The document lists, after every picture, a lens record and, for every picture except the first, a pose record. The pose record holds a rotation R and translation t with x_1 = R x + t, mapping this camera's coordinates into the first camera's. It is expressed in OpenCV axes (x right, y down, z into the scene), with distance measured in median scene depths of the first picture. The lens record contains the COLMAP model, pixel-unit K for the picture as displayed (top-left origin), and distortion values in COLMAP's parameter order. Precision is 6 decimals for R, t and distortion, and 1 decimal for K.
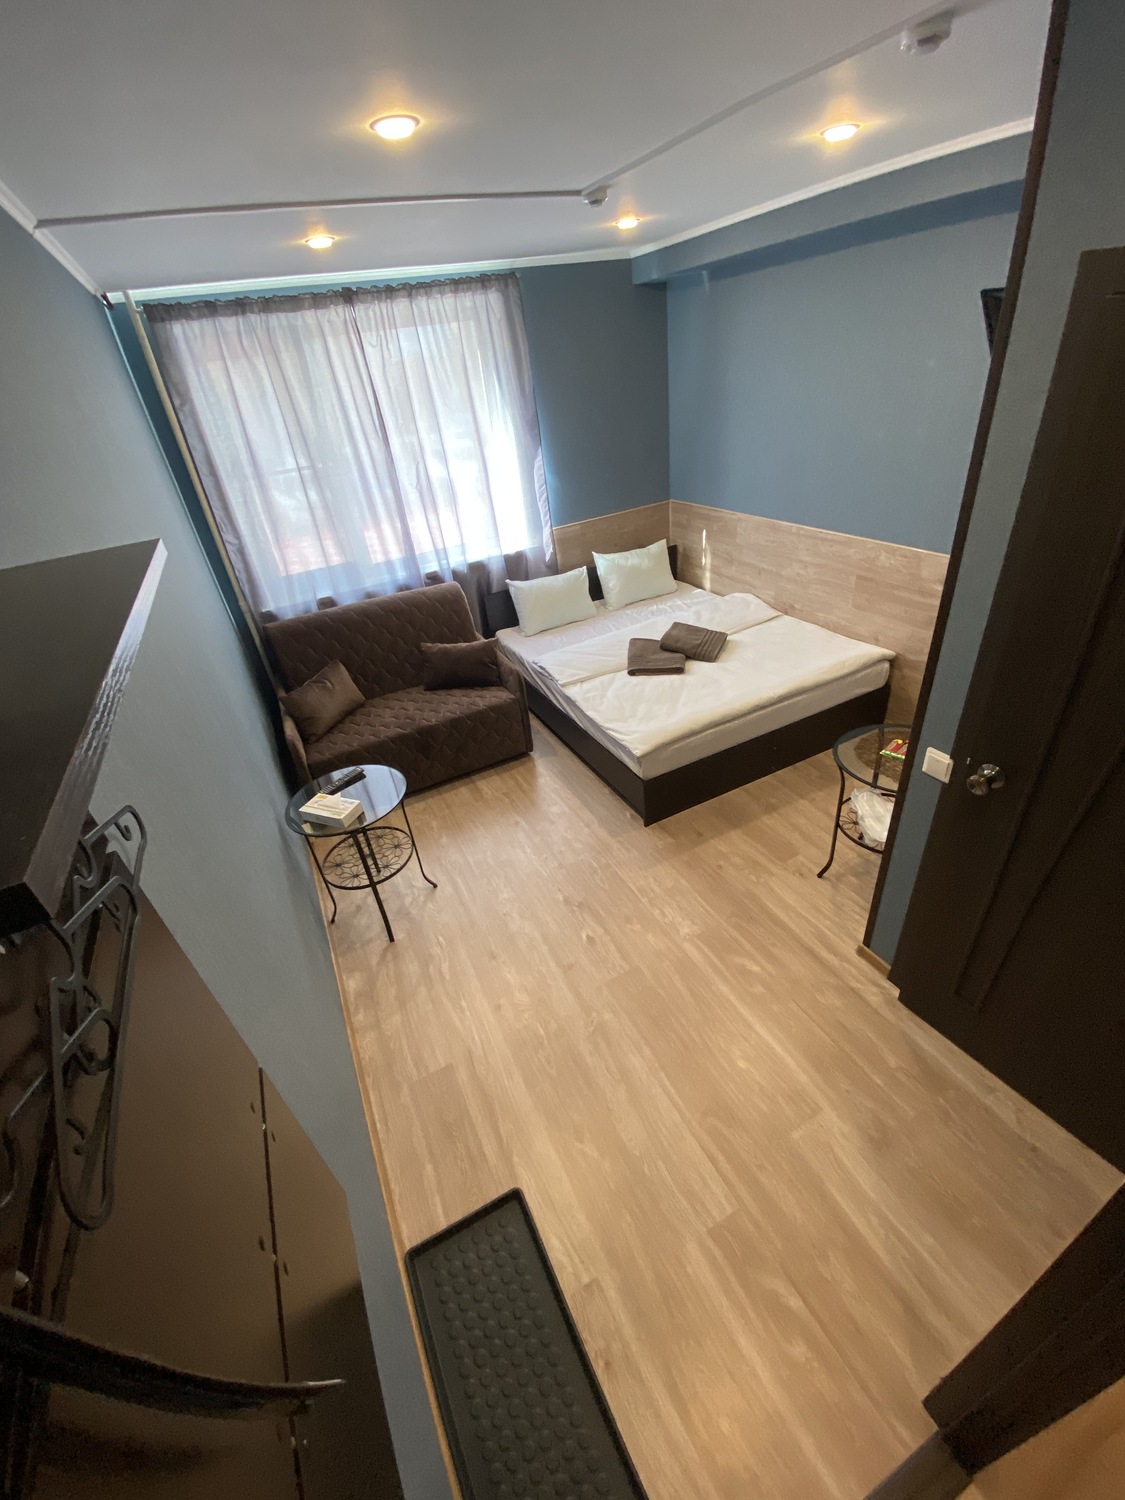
lens RADIAL K [[604.0, 0, 536.1], [0, 604.0, 759.9], [0, 0, 1]] dist [0.002055, -0.000110]
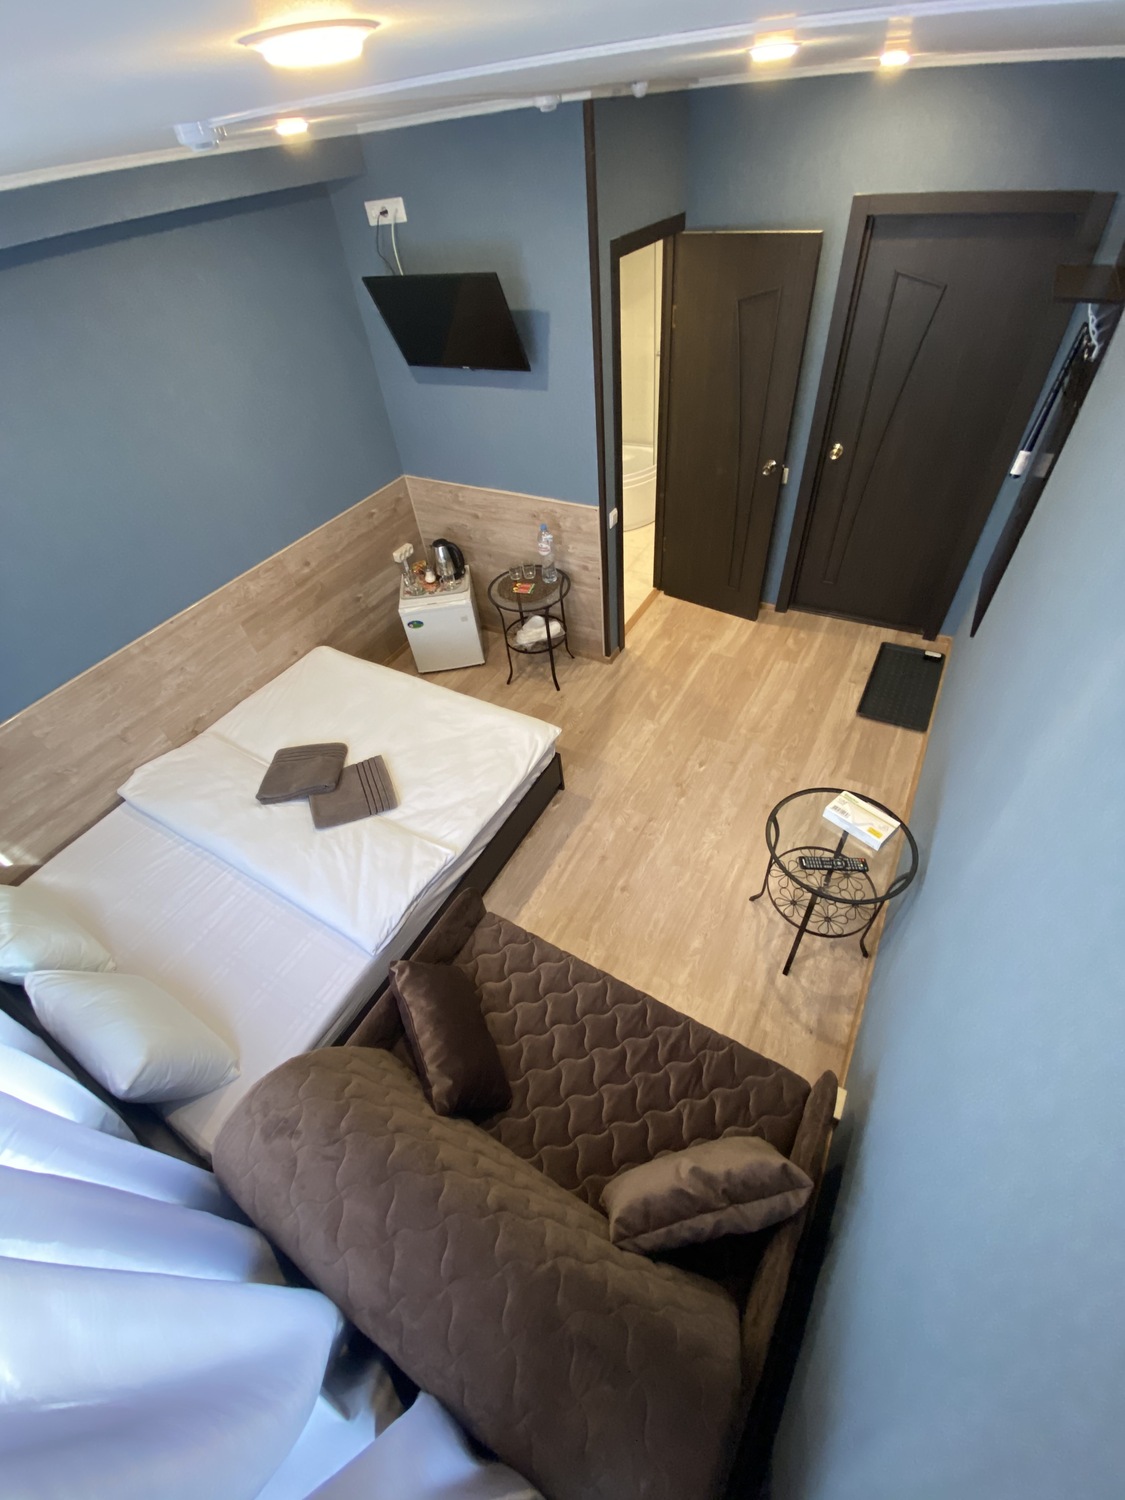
lens RADIAL K [[604.0, 0, 561.9], [0, 604.0, 762.3], [0, 0, 1]] dist [0.002055, -0.000110]
pose [[-0.559739, -0.473866, 0.679811, -0.443063], [0.580489, 0.361230, 0.729757, -0.586774], [-0.591375, 0.803096, 0.072880, 0.776242]]
